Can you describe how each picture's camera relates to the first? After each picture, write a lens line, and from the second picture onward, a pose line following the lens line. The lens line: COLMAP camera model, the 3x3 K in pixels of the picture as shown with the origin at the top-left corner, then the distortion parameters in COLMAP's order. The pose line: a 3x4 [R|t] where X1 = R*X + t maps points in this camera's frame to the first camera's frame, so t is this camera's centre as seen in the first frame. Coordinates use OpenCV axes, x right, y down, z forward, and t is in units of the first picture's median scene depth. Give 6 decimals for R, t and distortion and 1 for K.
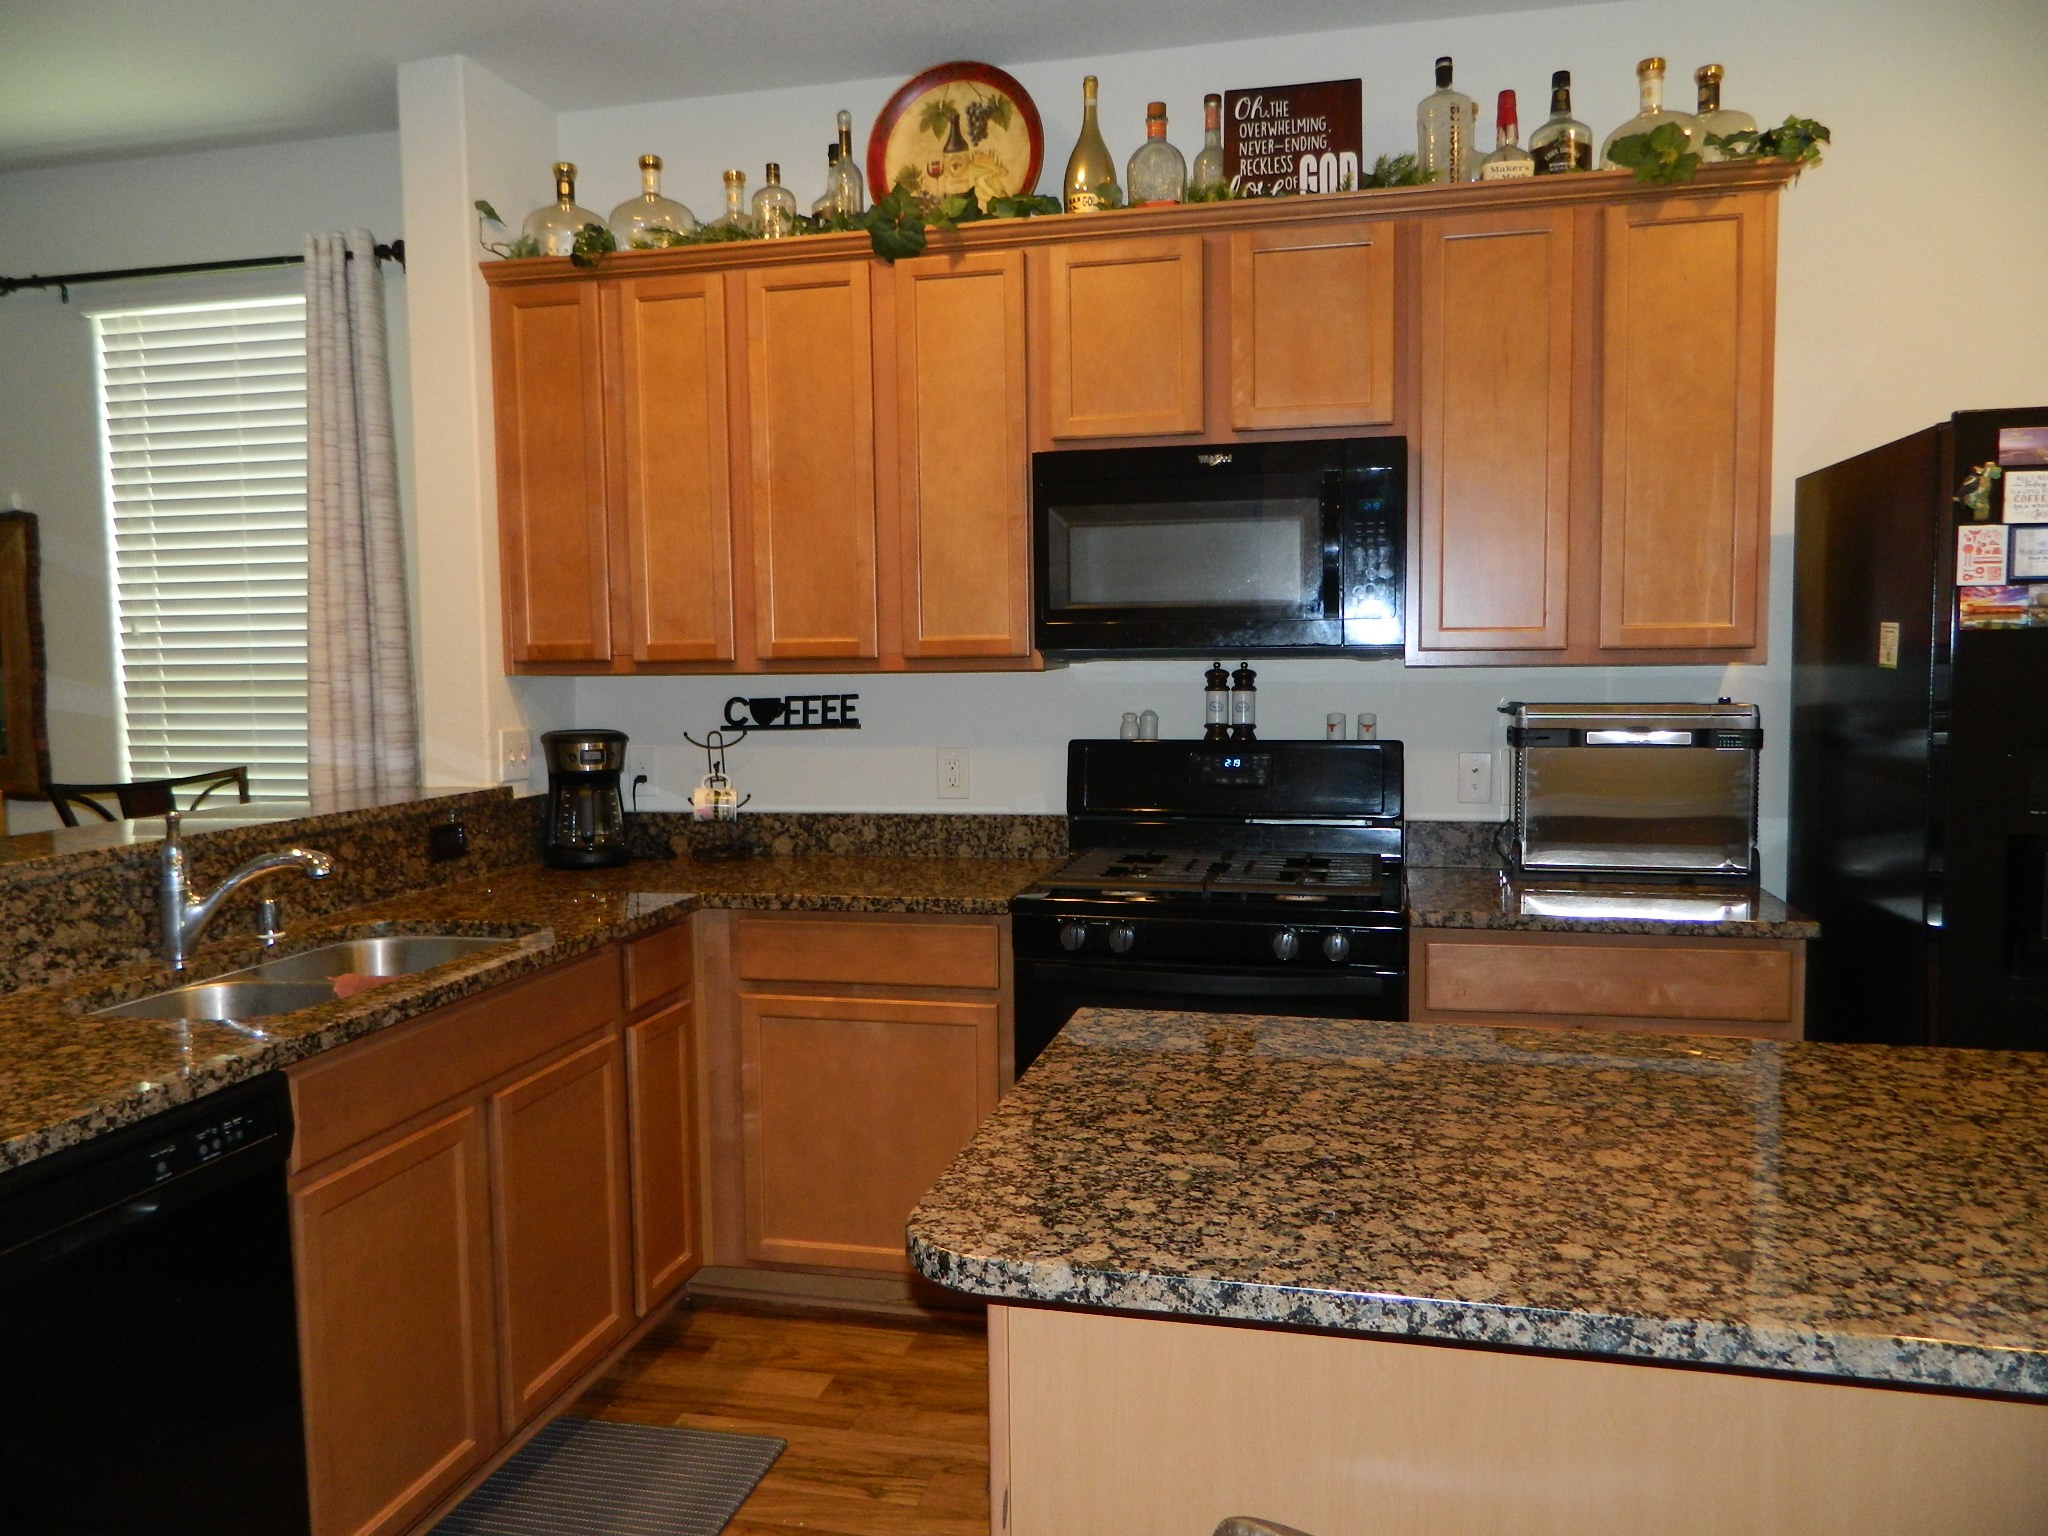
lens RADIAL K [[1514.5, 0, 1021.9], [0, 1514.5, 765.0], [0, 0, 1]] dist [0.004033, -0.007444]
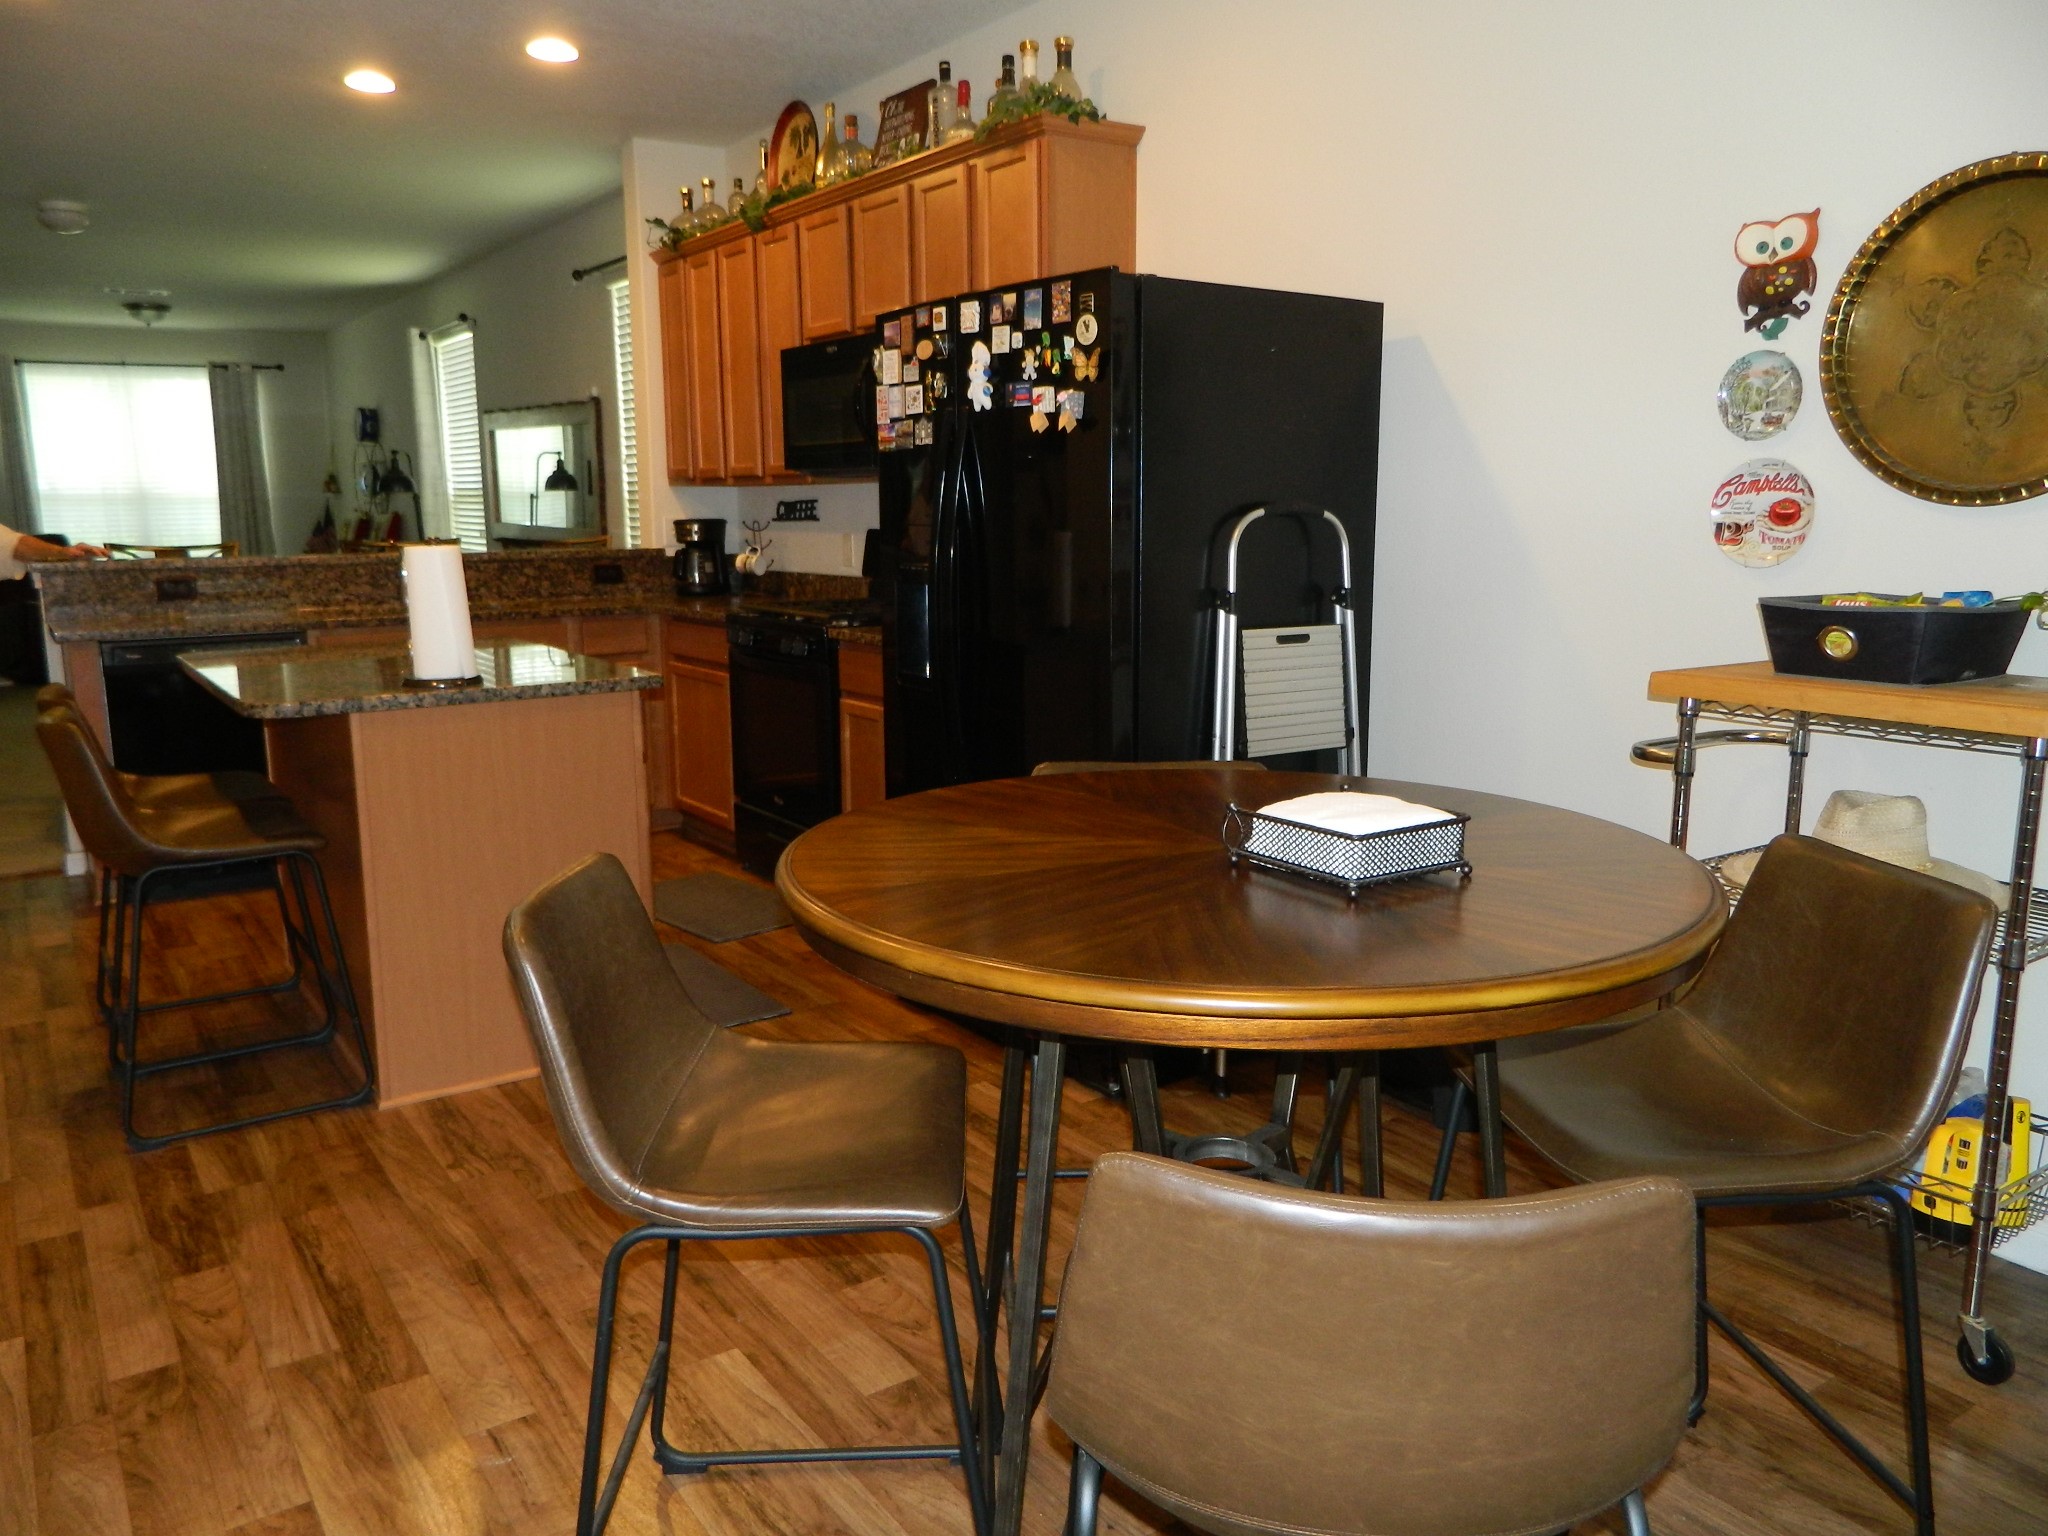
lens RADIAL K [[1514.5, 0, 1018.8], [0, 1514.5, 761.2], [0, 0, 1]] dist [0.004033, -0.007444]
pose [[0.741470, 0.121709, -0.659856, 1.312731], [-0.051172, 0.990805, 0.125250, 0.019369], [0.669032, -0.059102, 0.740880, -0.081366]]
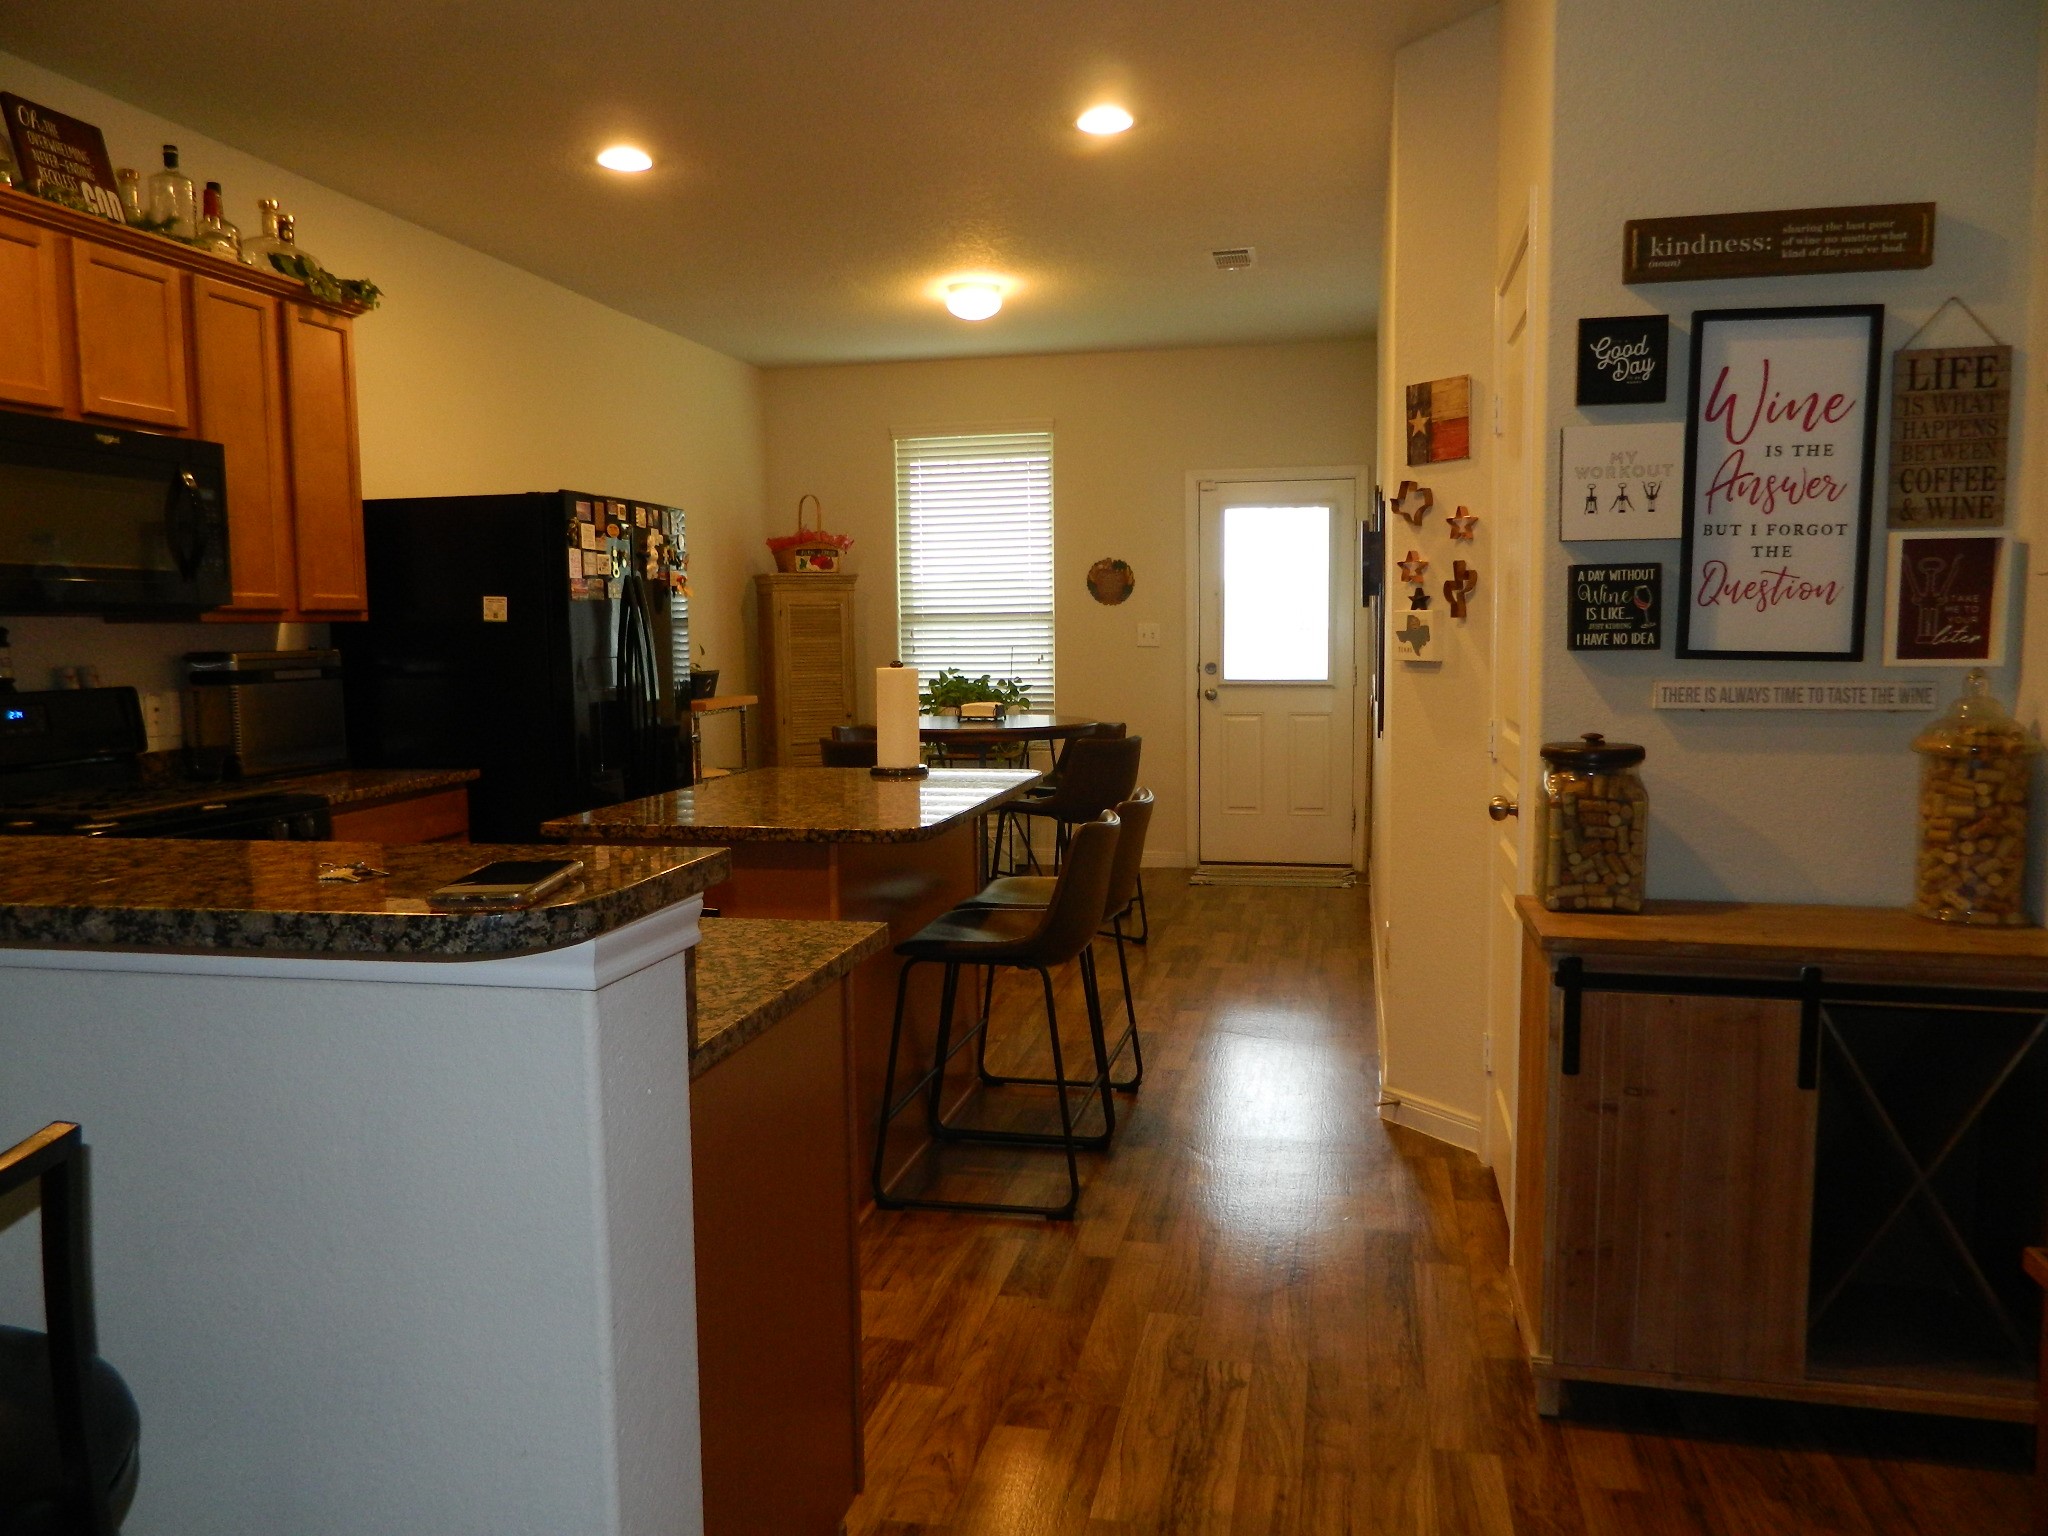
lens RADIAL K [[1514.5, 0, 1027.9], [0, 1514.5, 757.5], [0, 0, 1]] dist [0.004033, -0.007444]
pose [[-0.018593, -0.076863, 0.996868, -0.987276], [0.086435, 0.993184, 0.078191, 0.007612], [-0.996084, 0.087618, -0.011822, 0.321603]]
